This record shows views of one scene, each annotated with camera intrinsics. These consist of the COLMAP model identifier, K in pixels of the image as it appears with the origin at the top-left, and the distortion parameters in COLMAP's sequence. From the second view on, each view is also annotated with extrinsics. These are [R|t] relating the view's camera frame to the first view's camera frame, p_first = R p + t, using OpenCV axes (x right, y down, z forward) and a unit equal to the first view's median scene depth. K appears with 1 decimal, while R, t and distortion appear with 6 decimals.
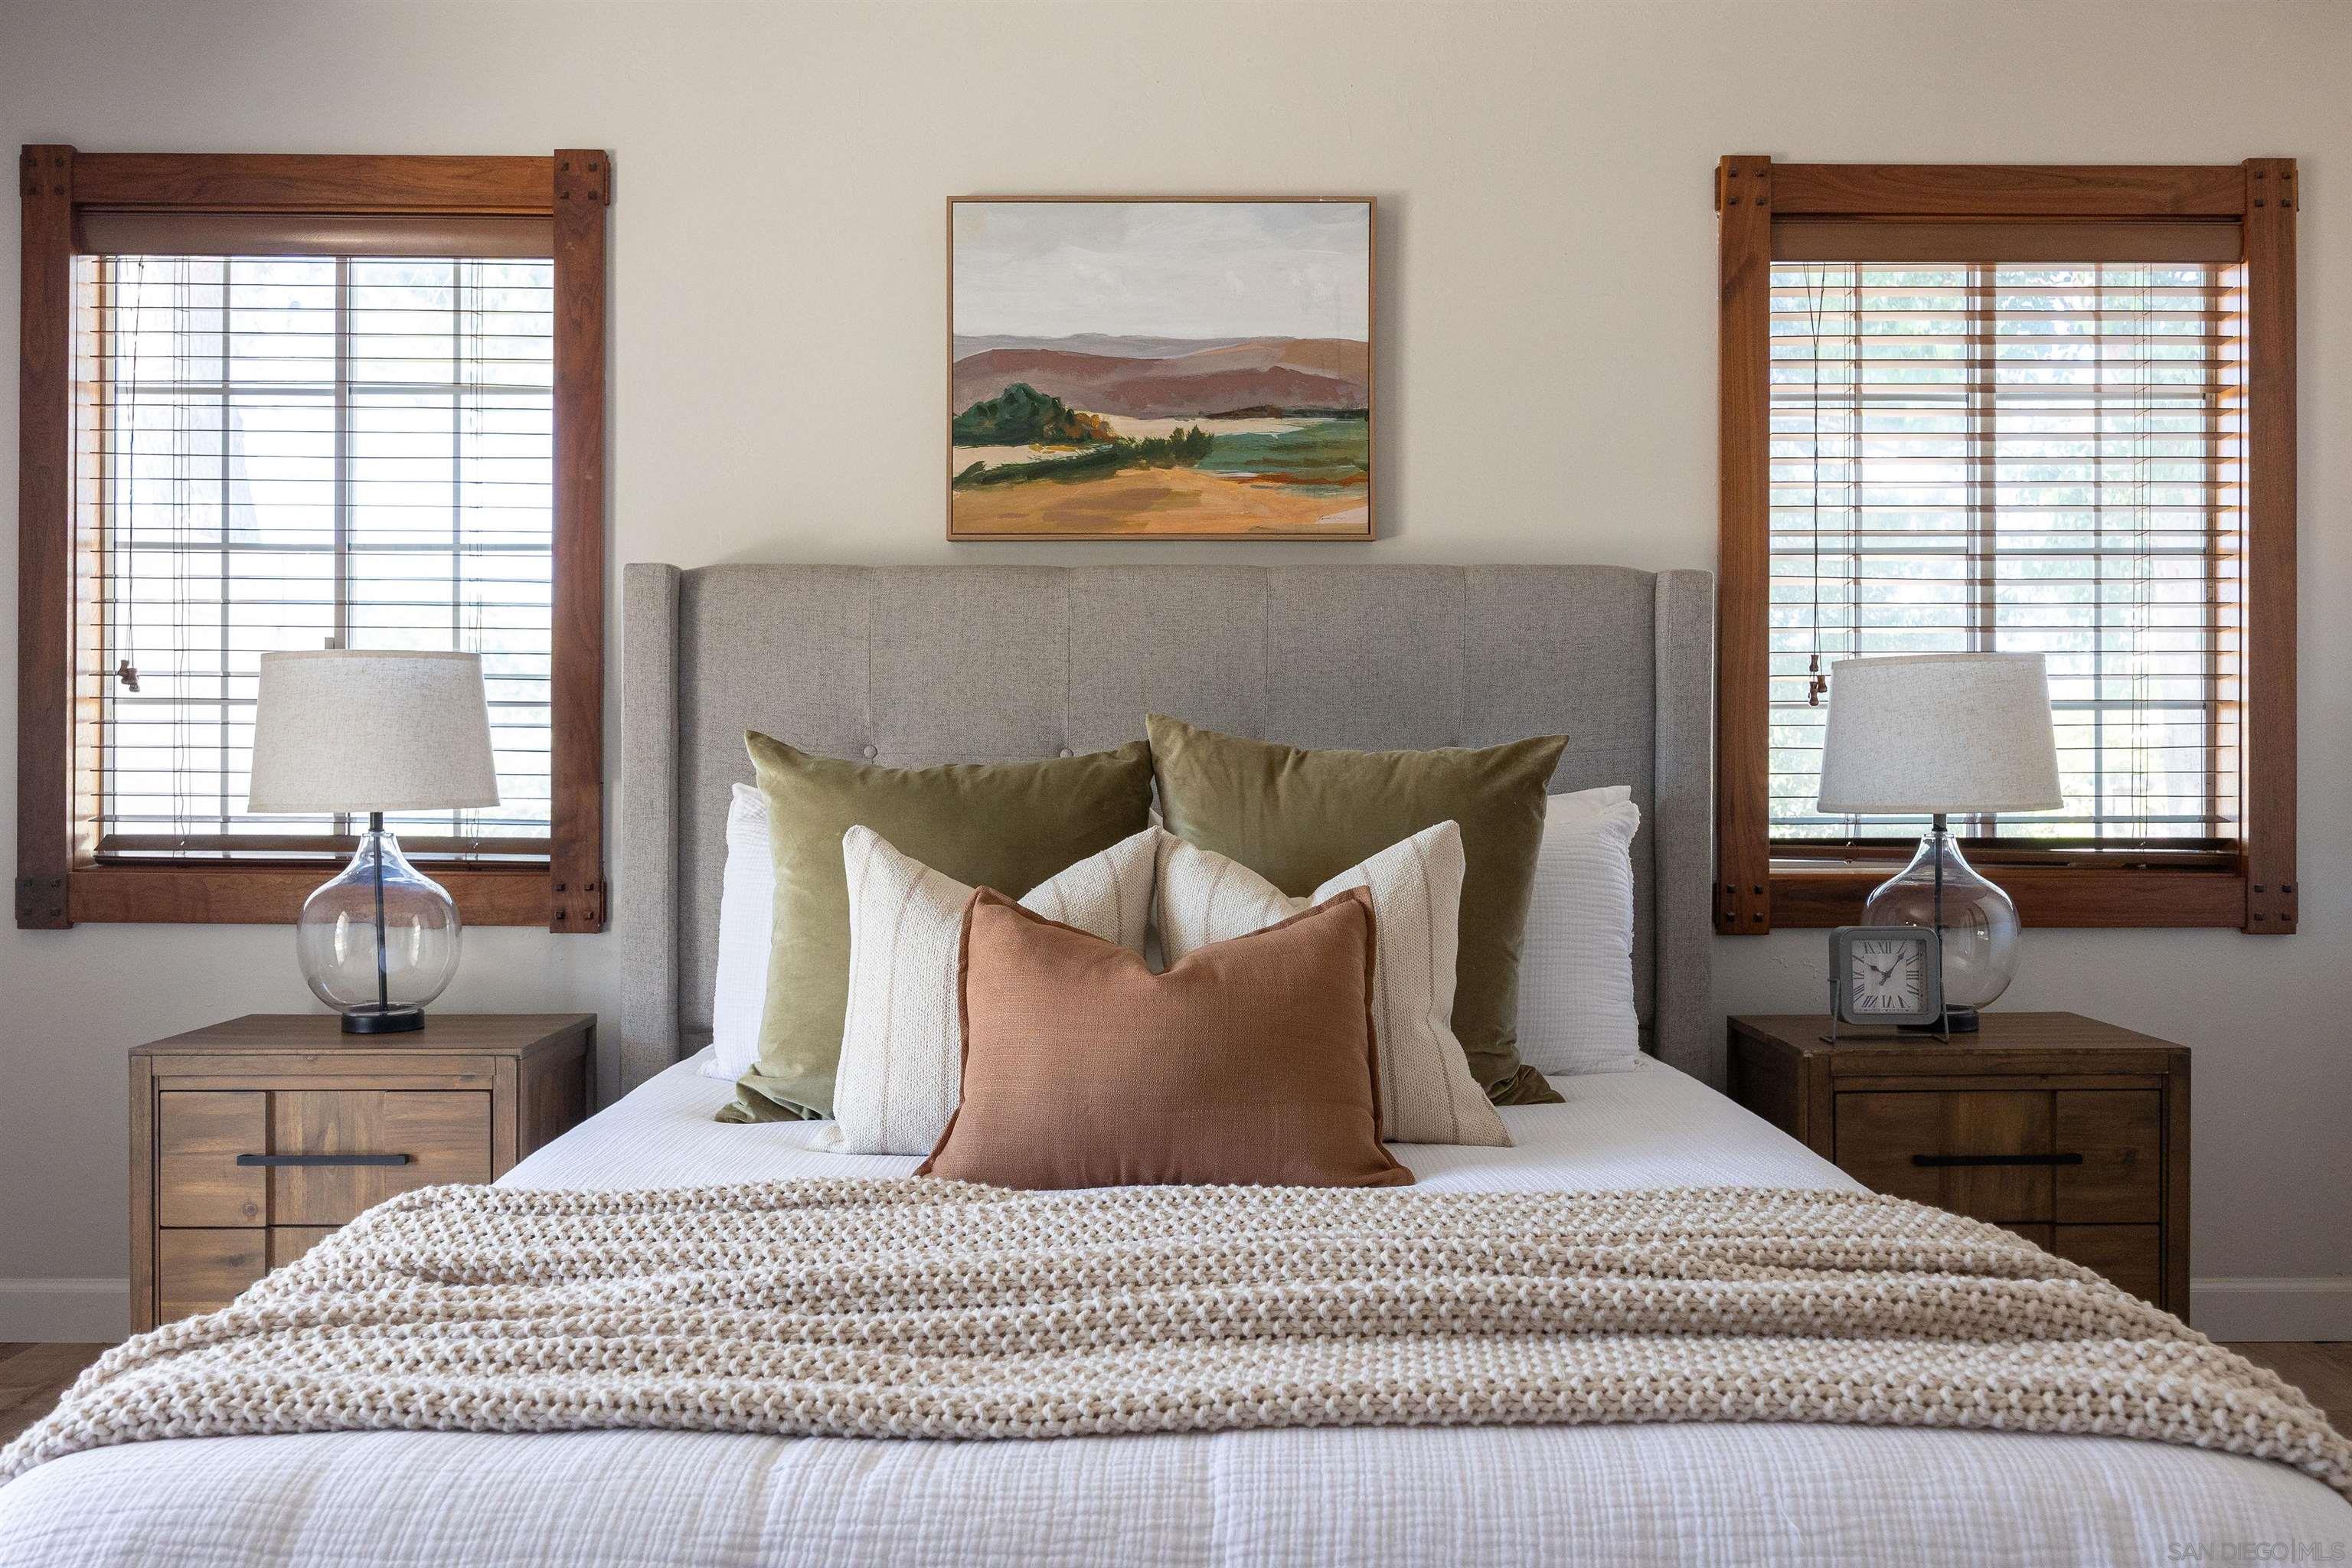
lens RADIAL K [[1989.2, 0, 1176.1], [0, 1989.2, 770.7], [0, 0, 1]] dist [-0.014814, 0.011851]
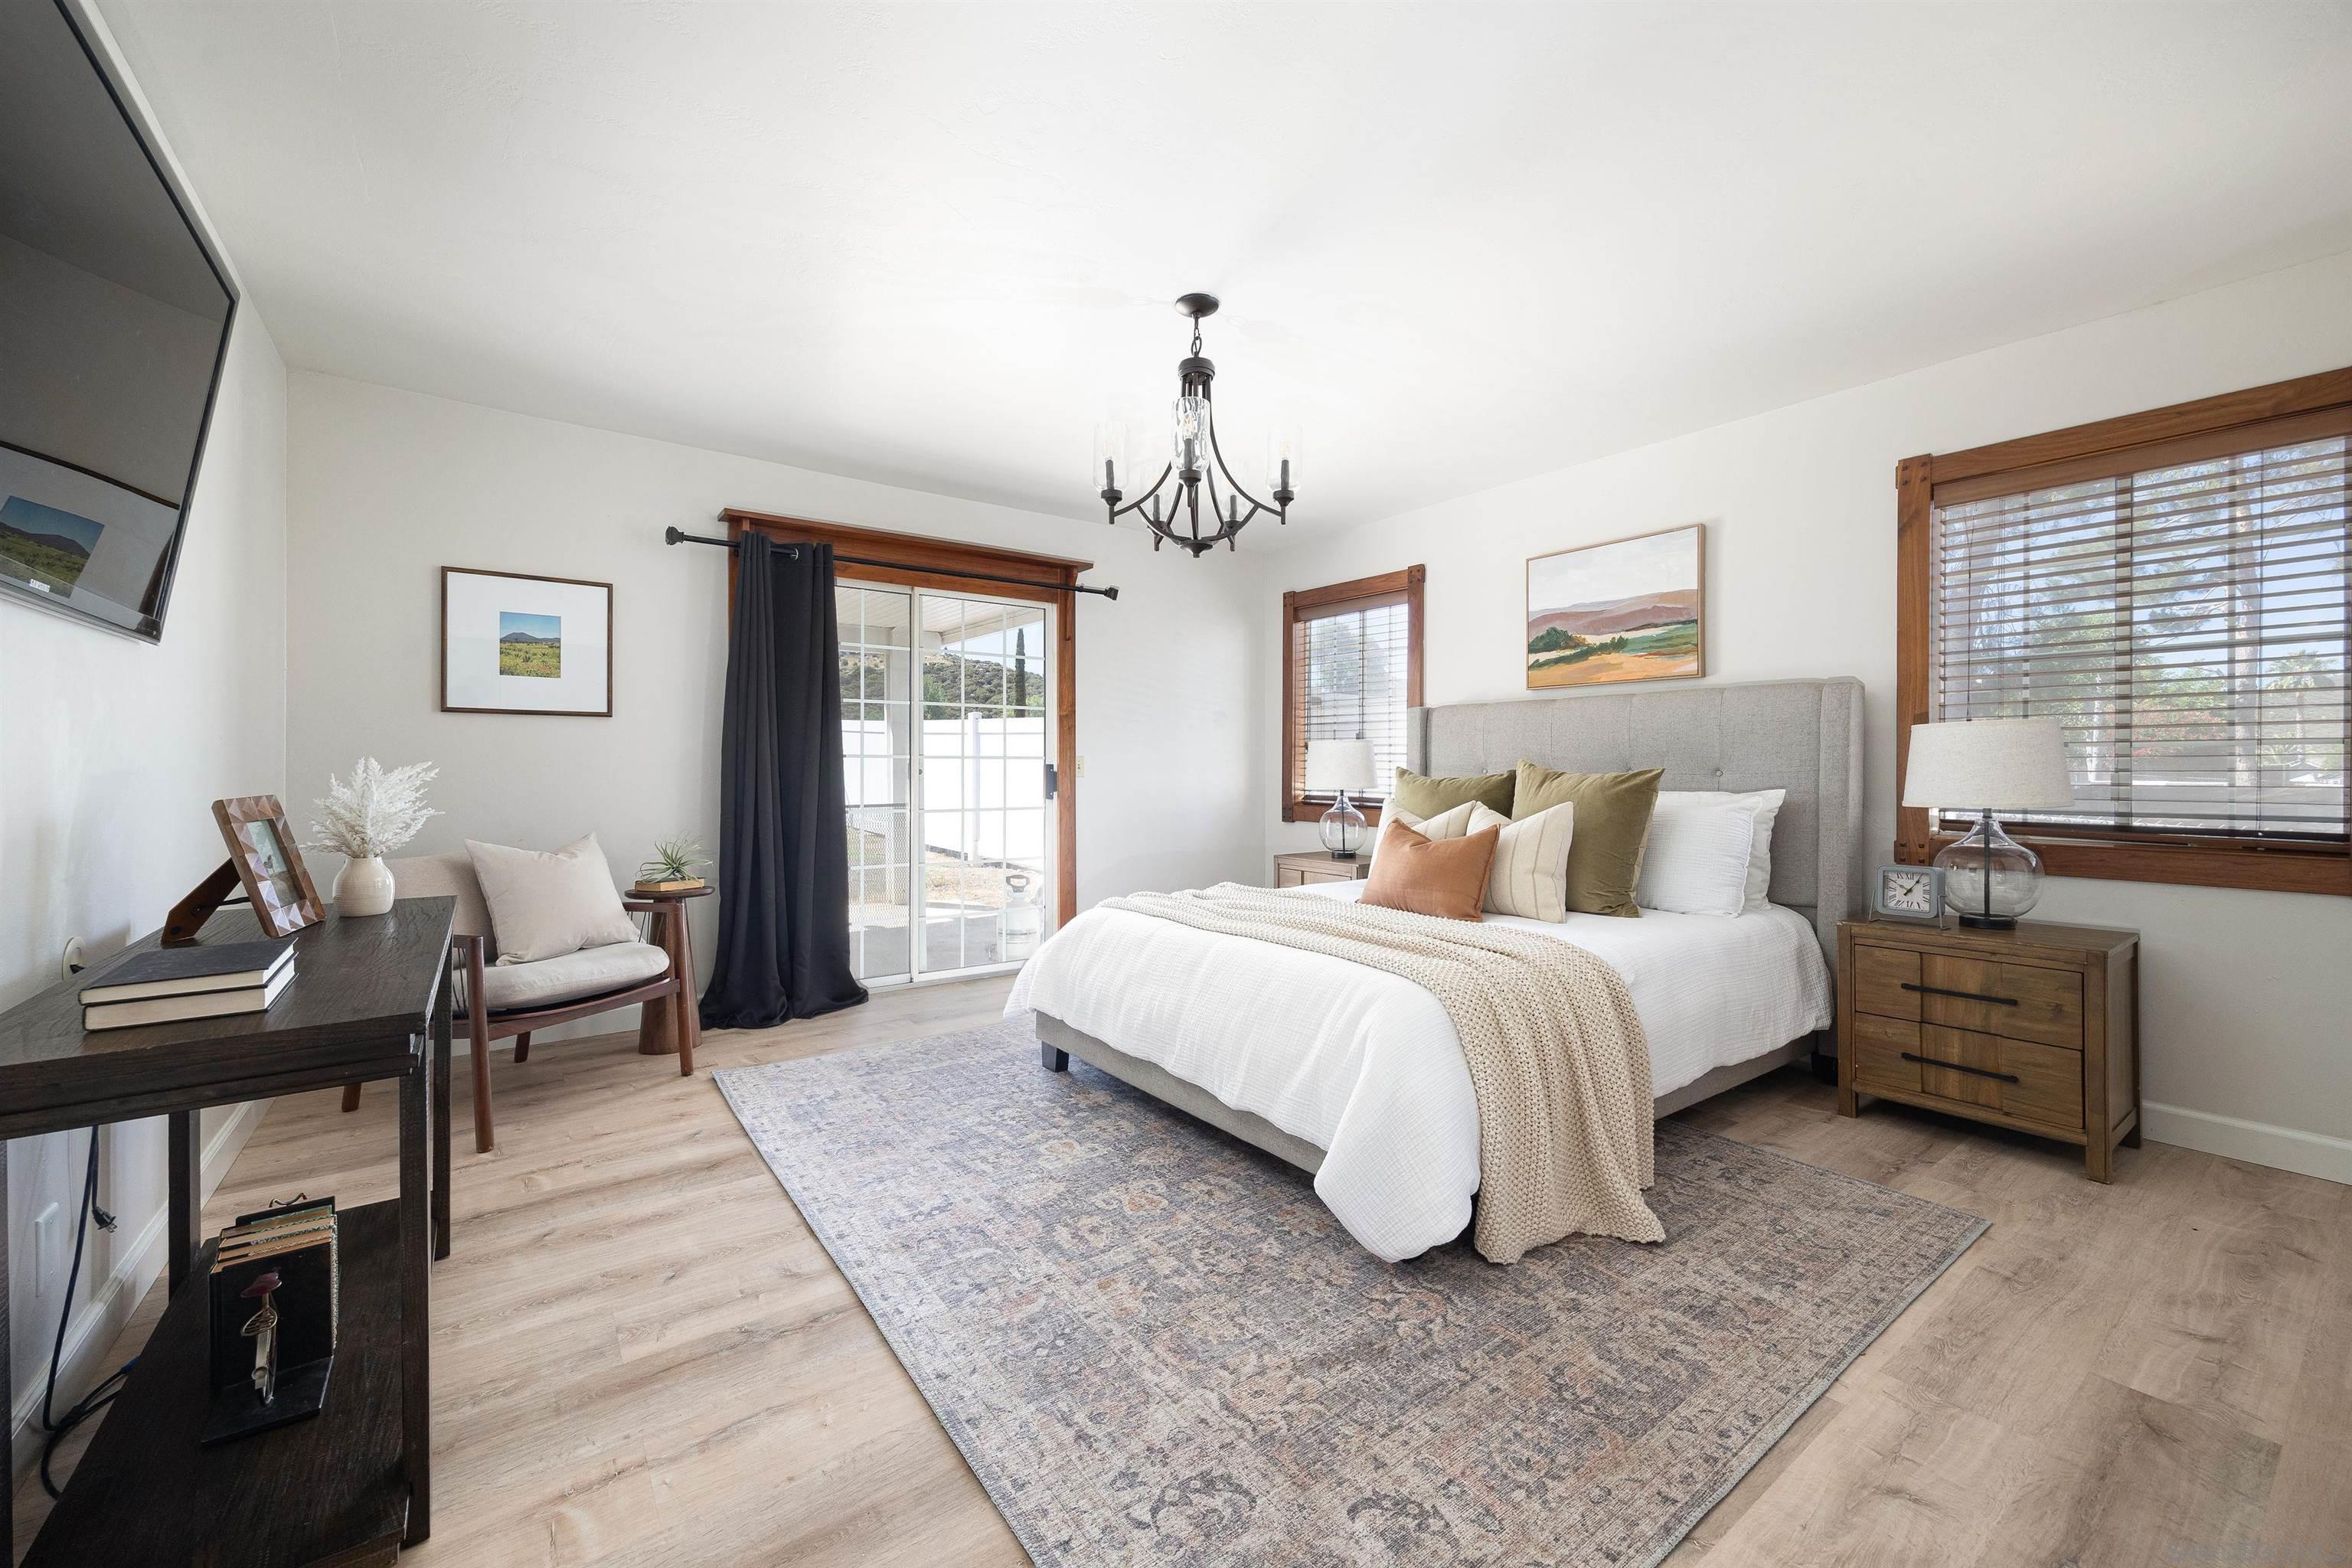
lens RADIAL K [[916.6, 0, 1174.0], [0, 916.6, 774.7], [0, 0, 1]] dist [0.000126, -0.000034]
pose [[0.584637, 0.007634, -0.811259, 0.593306], [-0.006877, 0.999966, 0.004454, -0.006594], [0.811266, 0.002975, 0.584670, -0.082558]]
